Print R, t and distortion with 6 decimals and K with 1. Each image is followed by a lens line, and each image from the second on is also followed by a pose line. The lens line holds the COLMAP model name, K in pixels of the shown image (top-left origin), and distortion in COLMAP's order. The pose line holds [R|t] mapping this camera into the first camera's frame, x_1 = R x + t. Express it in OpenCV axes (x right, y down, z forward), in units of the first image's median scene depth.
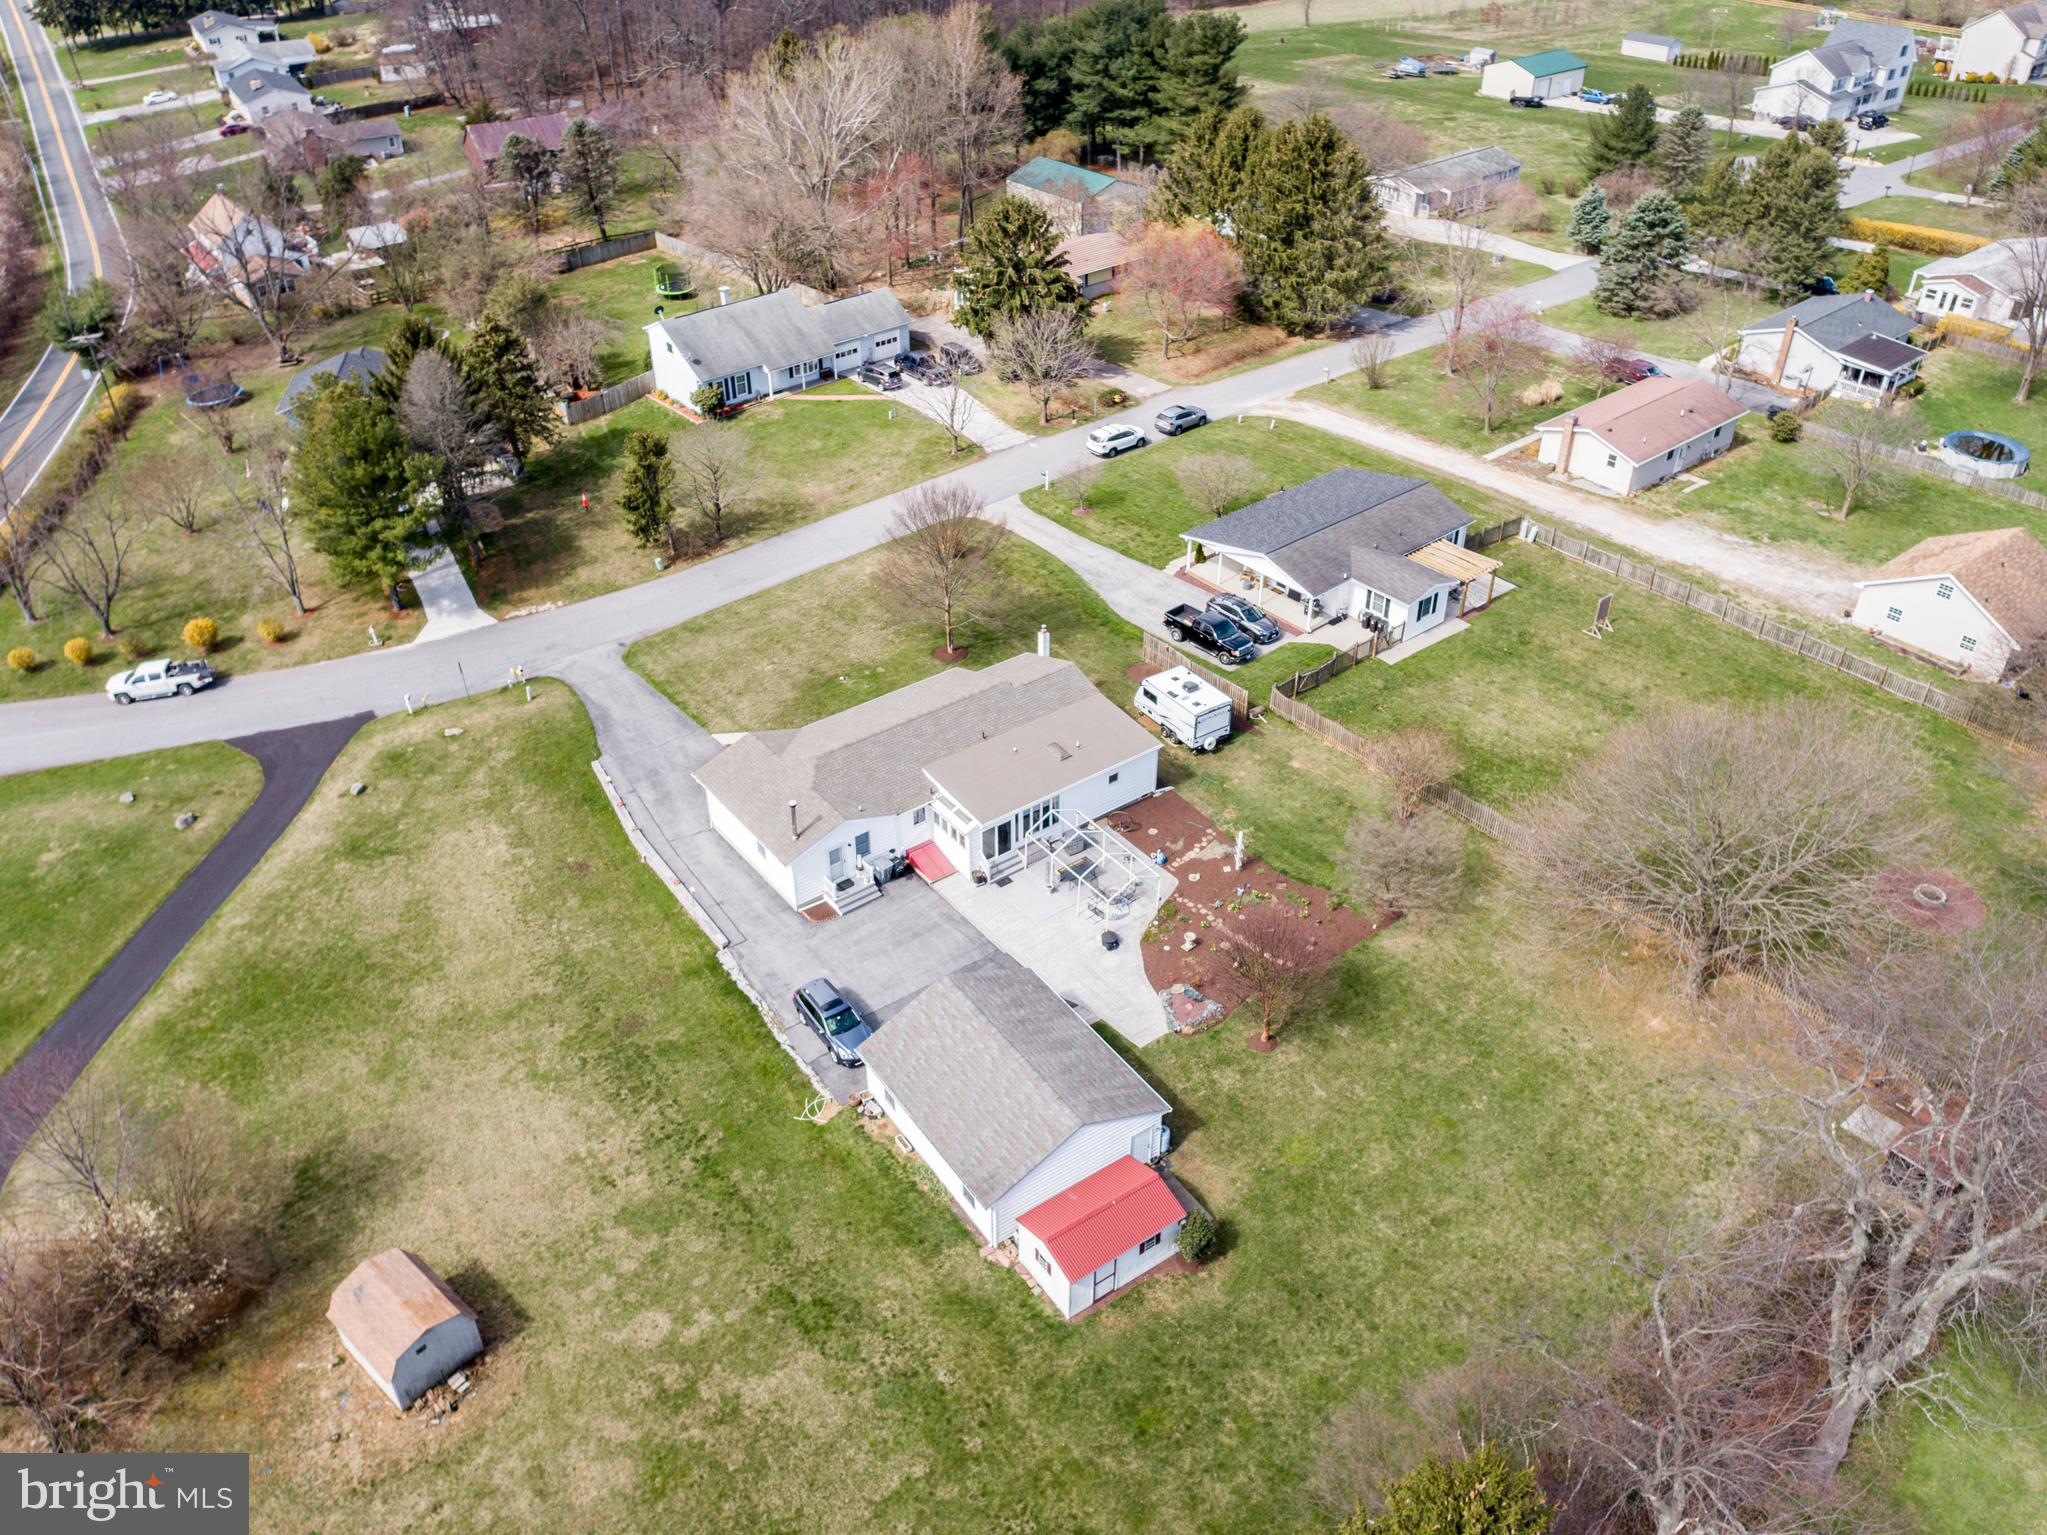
lens RADIAL K [[1568.6, 0, 1023.5], [0, 1568.6, 767.5], [0, 0, 1]] dist [-0.013005, 0.006893]
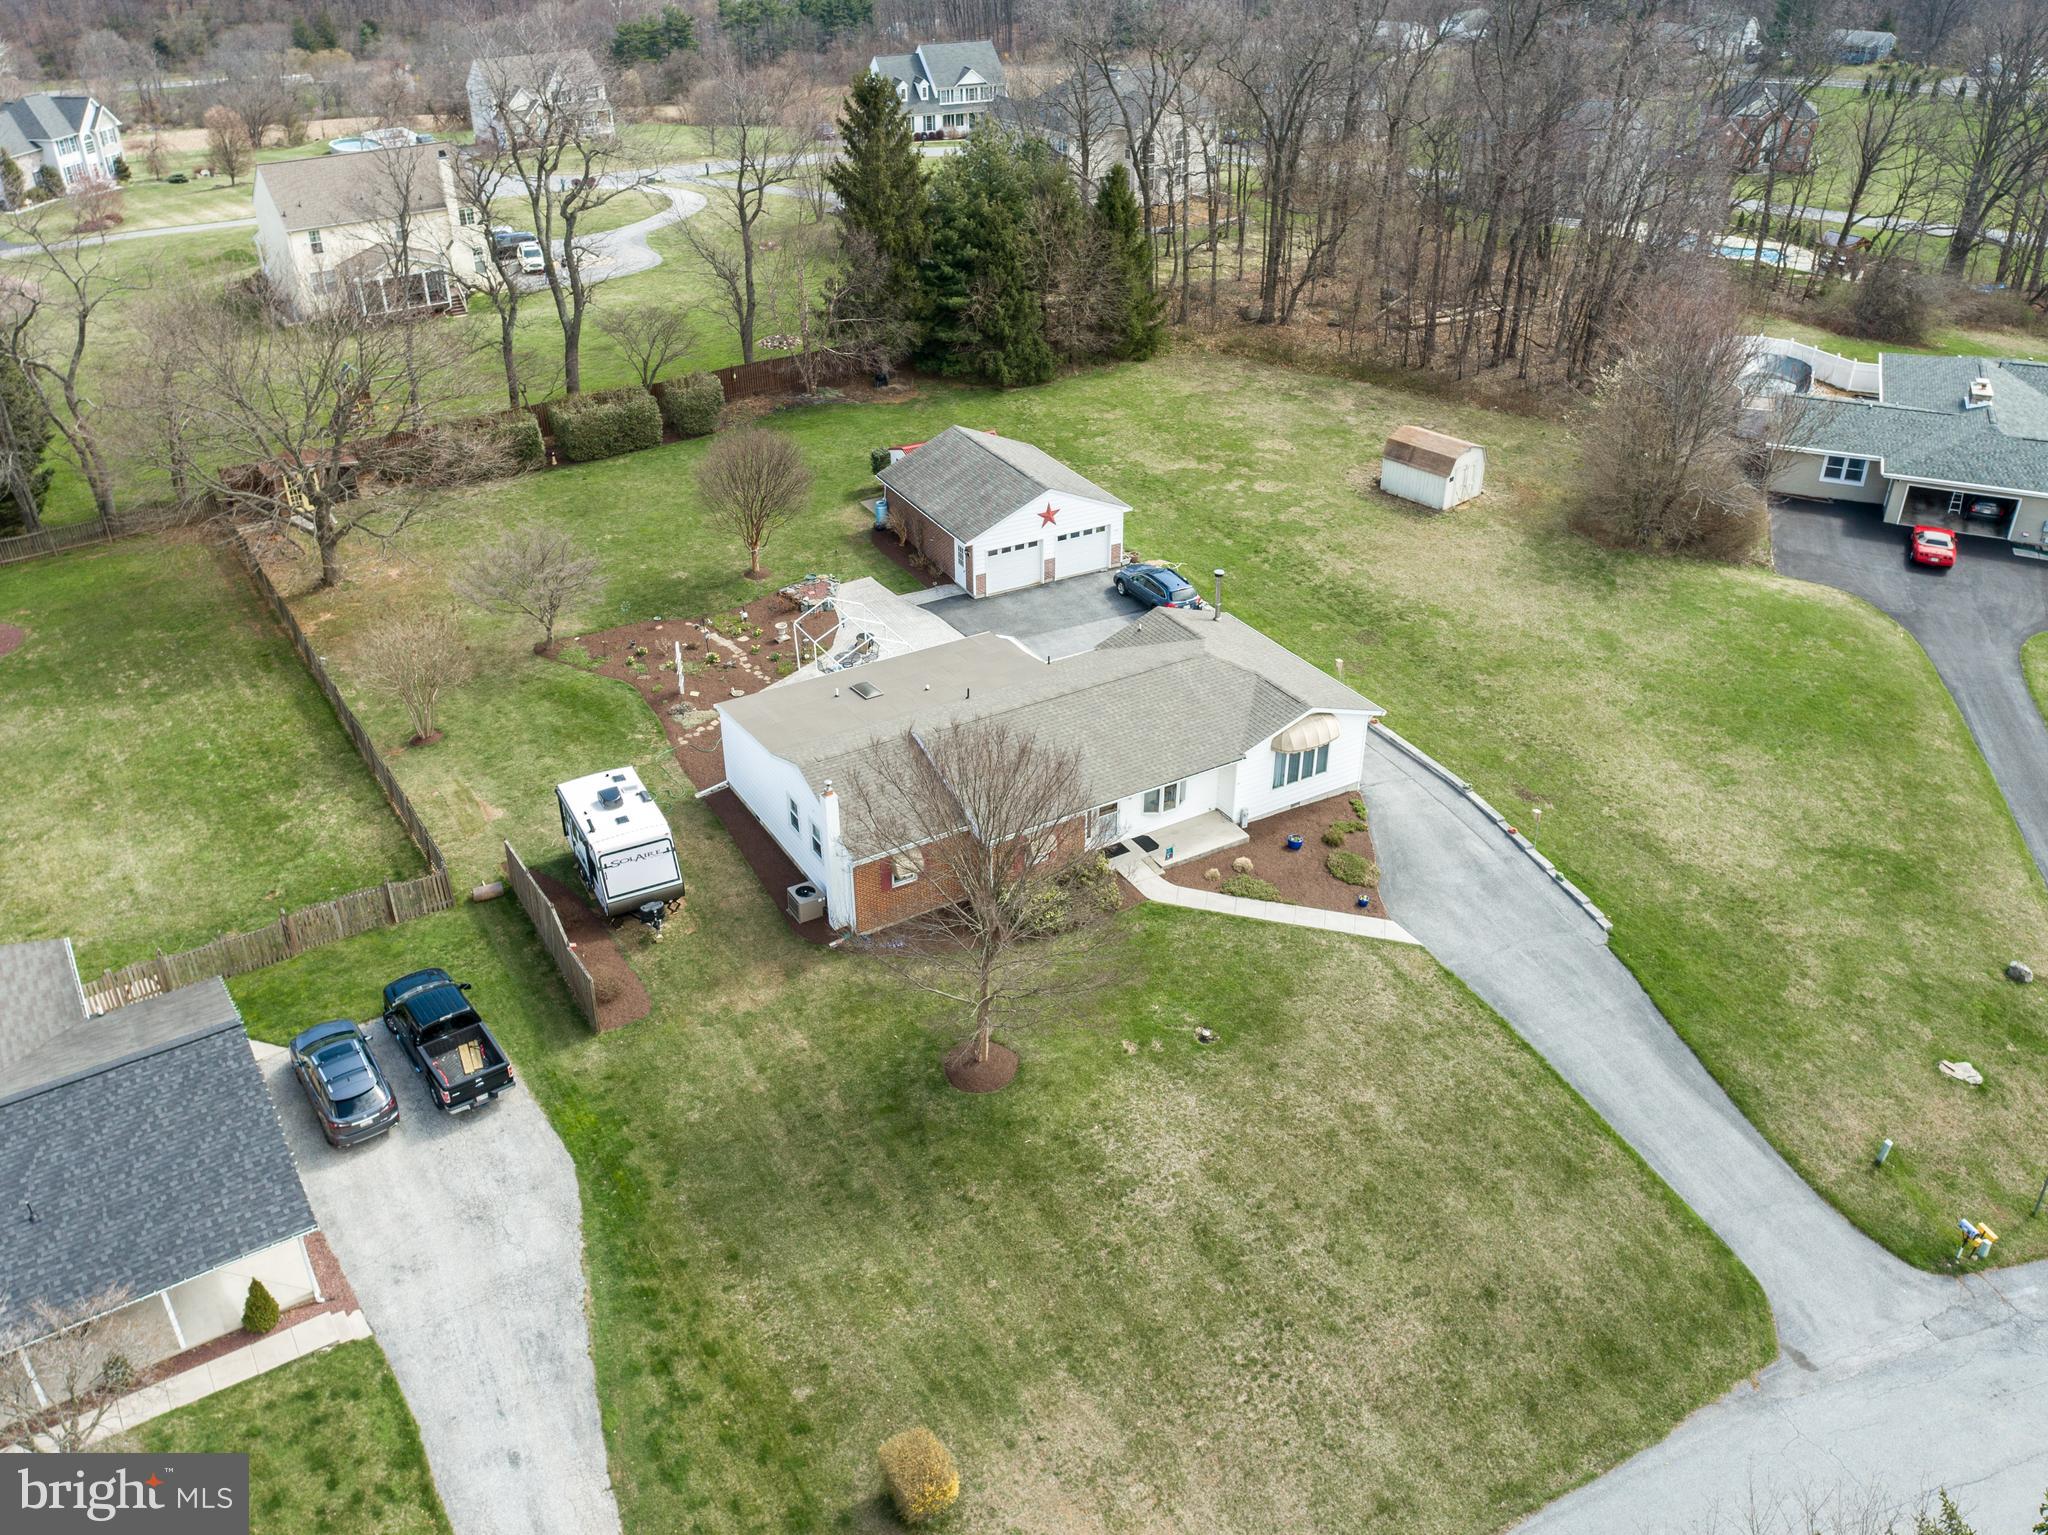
lens RADIAL K [[1664.1, 0, 961.2], [0, 1664.1, 718.8], [0, 0, 1]] dist [-0.015986, -0.000054]
pose [[-0.990519, -0.045610, 0.129583, -0.109705], [0.097621, 0.429979, 0.897546, -0.627021], [-0.096655, 0.901686, -0.421450, 1.225943]]
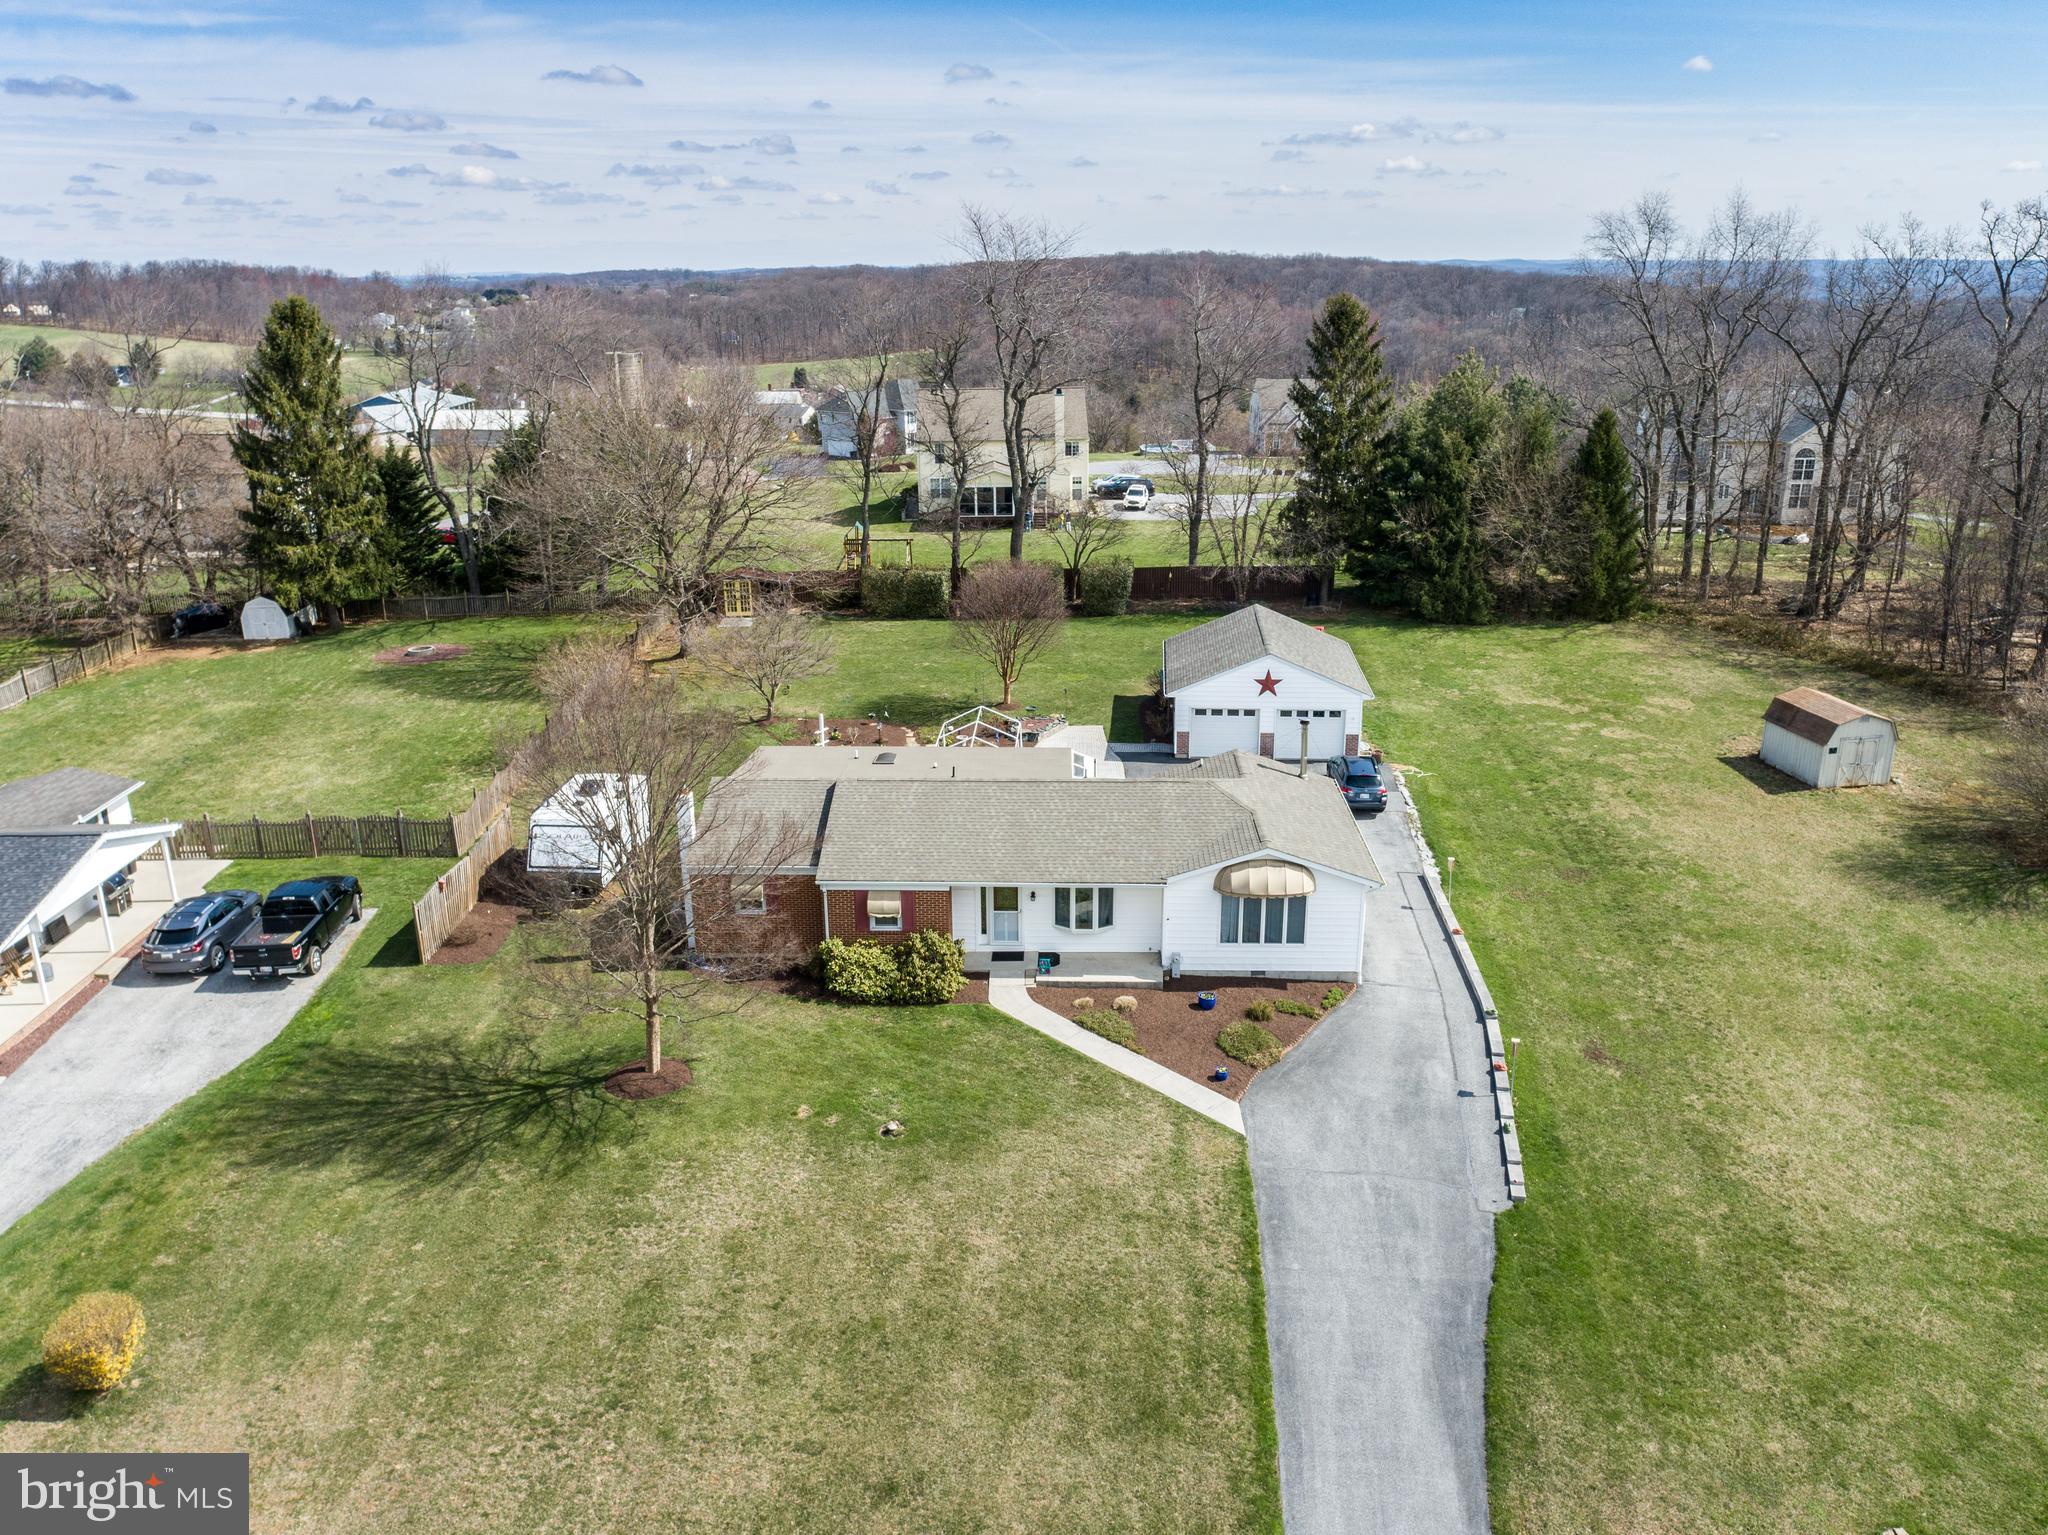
lens RADIAL K [[1559.6, 0, 1024.0], [0, 1559.6, 767.5], [0, 0, 1]] dist [-0.020156, 0.013338]
pose [[-0.780160, -0.184734, 0.597683, -0.402051], [0.370825, 0.632895, 0.679657, -0.416941], [-0.503826, 0.751876, -0.425255, 1.168563]]
